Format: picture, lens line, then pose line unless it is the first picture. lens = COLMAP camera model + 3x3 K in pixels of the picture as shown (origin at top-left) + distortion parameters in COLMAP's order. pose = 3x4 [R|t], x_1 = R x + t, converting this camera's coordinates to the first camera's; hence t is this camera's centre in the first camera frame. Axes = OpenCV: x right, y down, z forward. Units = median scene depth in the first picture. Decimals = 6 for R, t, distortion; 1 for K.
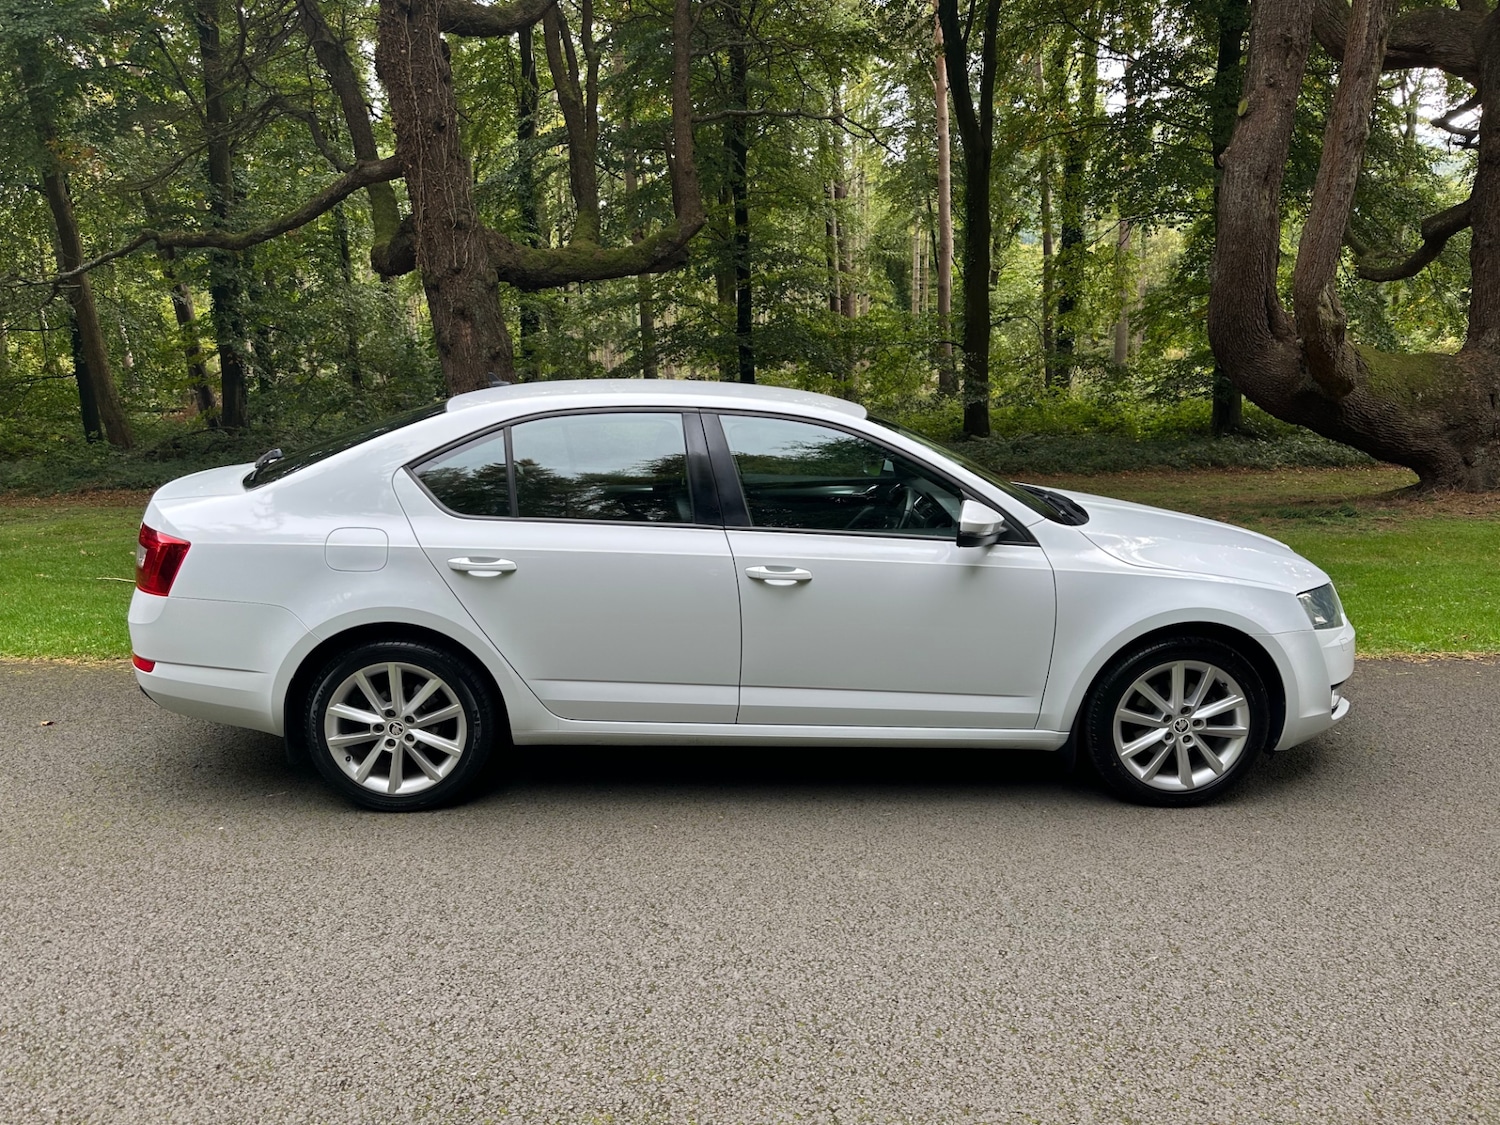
lens RADIAL K [[1060.3, 0, 750.0], [0, 1060.3, 562.5], [0, 0, 1]] dist [0.020374, -0.026092]
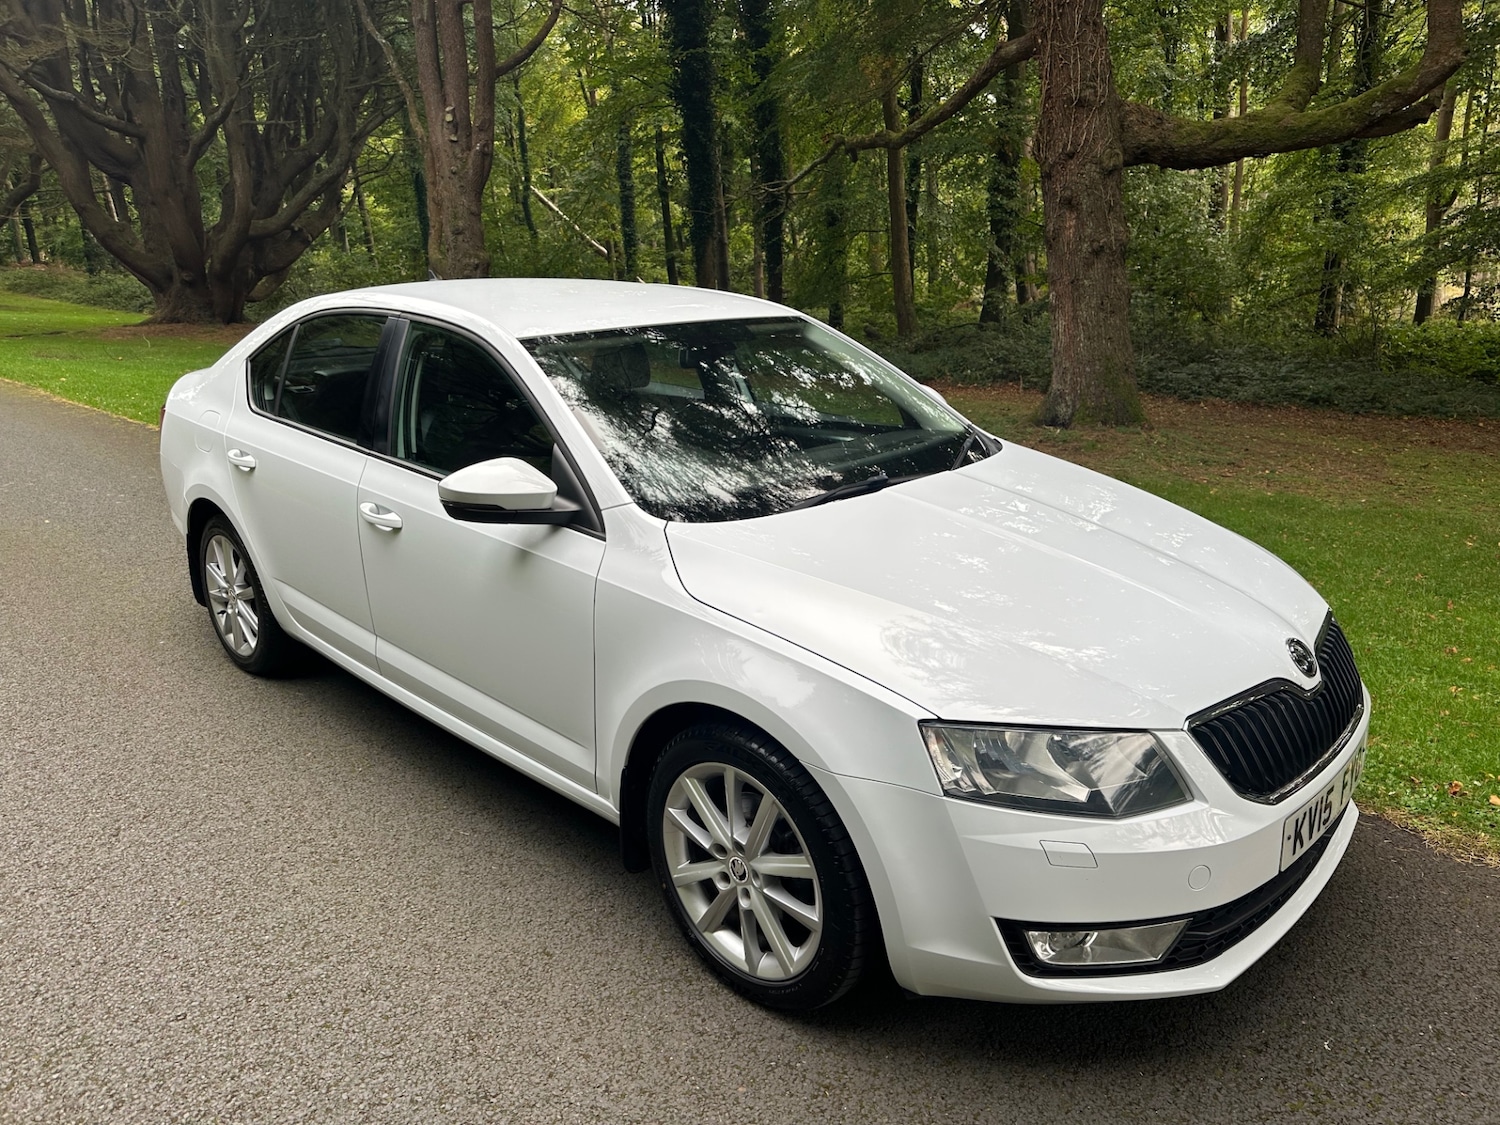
lens RADIAL K [[1060.3, 0, 750.0], [0, 1060.3, 562.5], [0, 0, 1]] dist [0.020374, -0.026092]
pose [[0.709164, 0.191126, -0.678643, 0.527674], [-0.126594, 0.981430, 0.144113, -0.073034], [0.693585, -0.016288, 0.720191, 0.375765]]
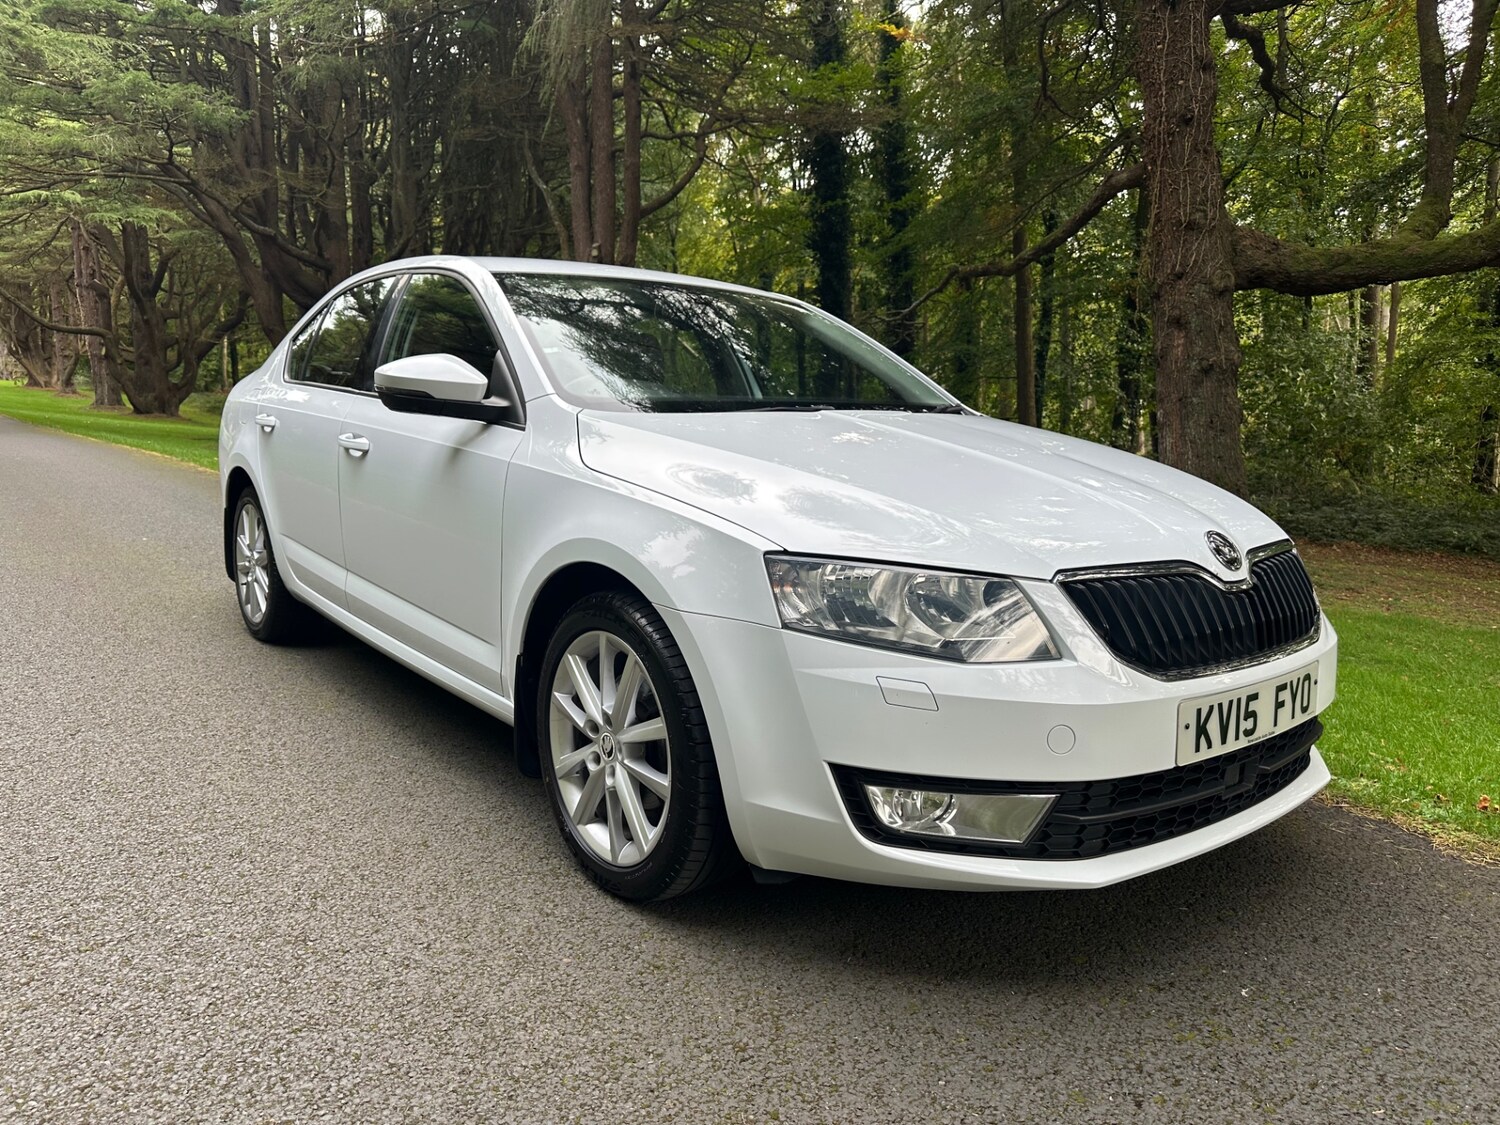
lens RADIAL K [[1060.3, 0, 750.0], [0, 1060.3, 562.5], [0, 0, 1]] dist [0.020374, -0.026092]
pose [[0.610584, 0.131172, -0.781013, 0.596241], [-0.177341, 0.983790, 0.026586, 0.016368], [0.771840, 0.122272, 0.623949, 0.455021]]
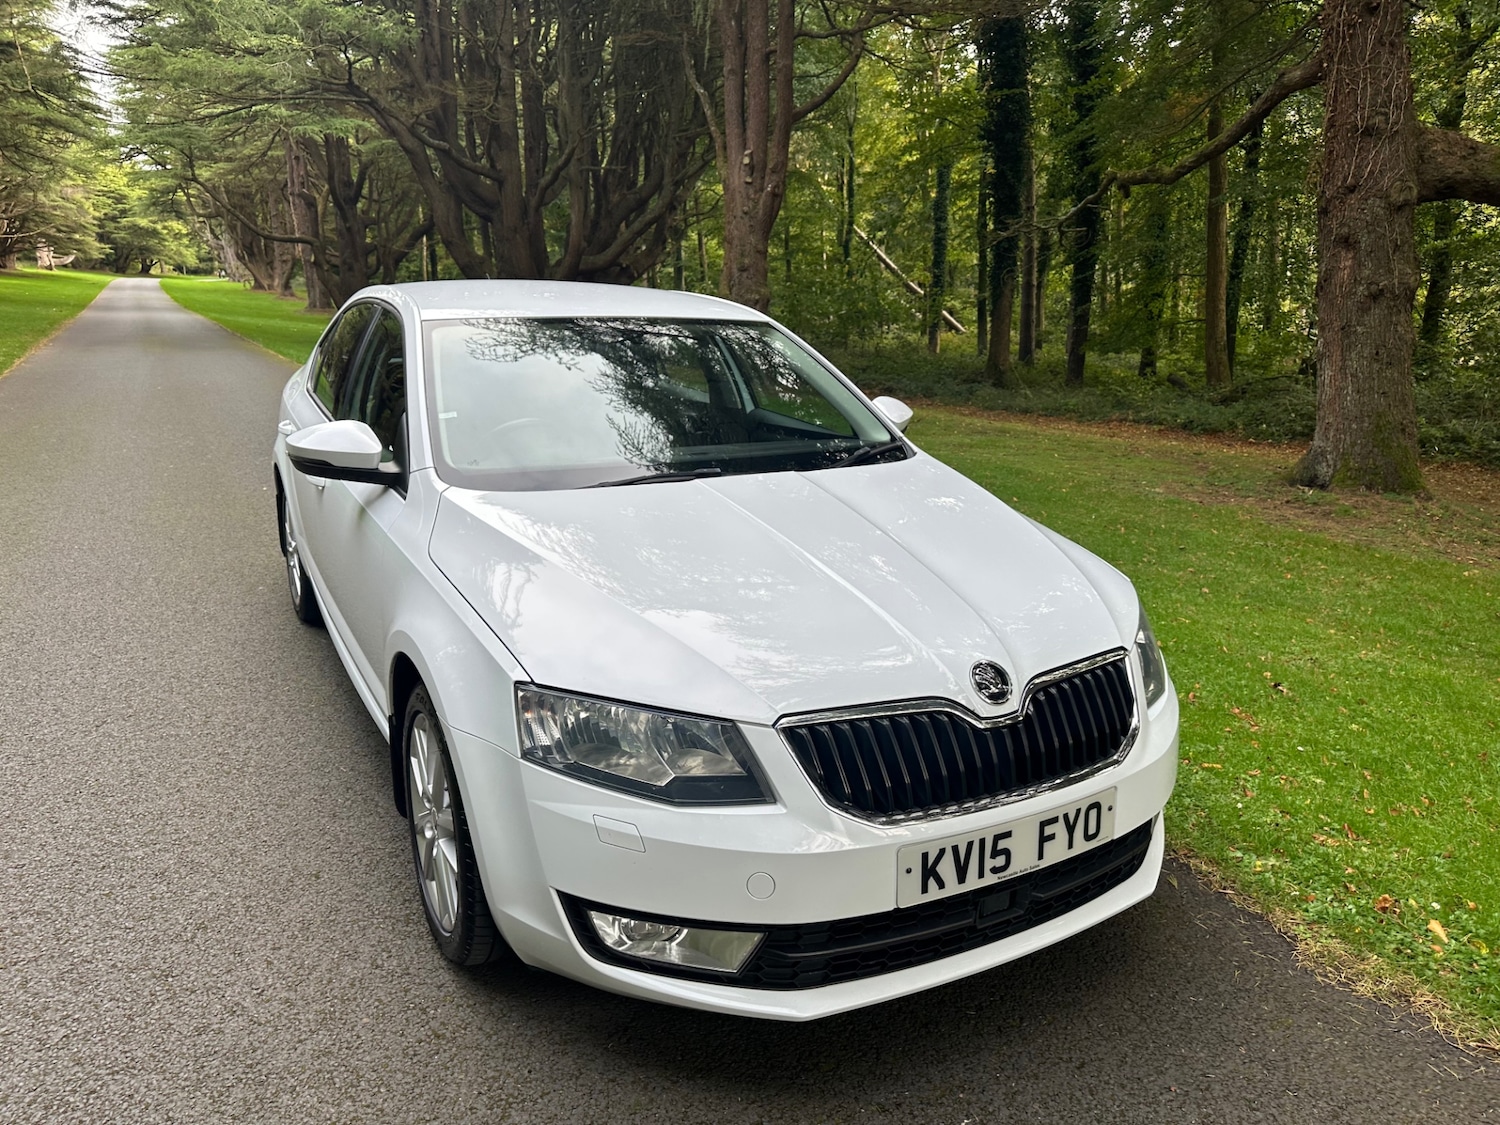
lens RADIAL K [[1060.3, 0, 750.0], [0, 1060.3, 562.5], [0, 0, 1]] dist [0.020374, -0.026092]
pose [[0.468185, 0.222948, -0.855042, 0.669127], [-0.185669, 0.970865, 0.151483, -0.084825], [0.863904, 0.087833, 0.495940, 0.553773]]
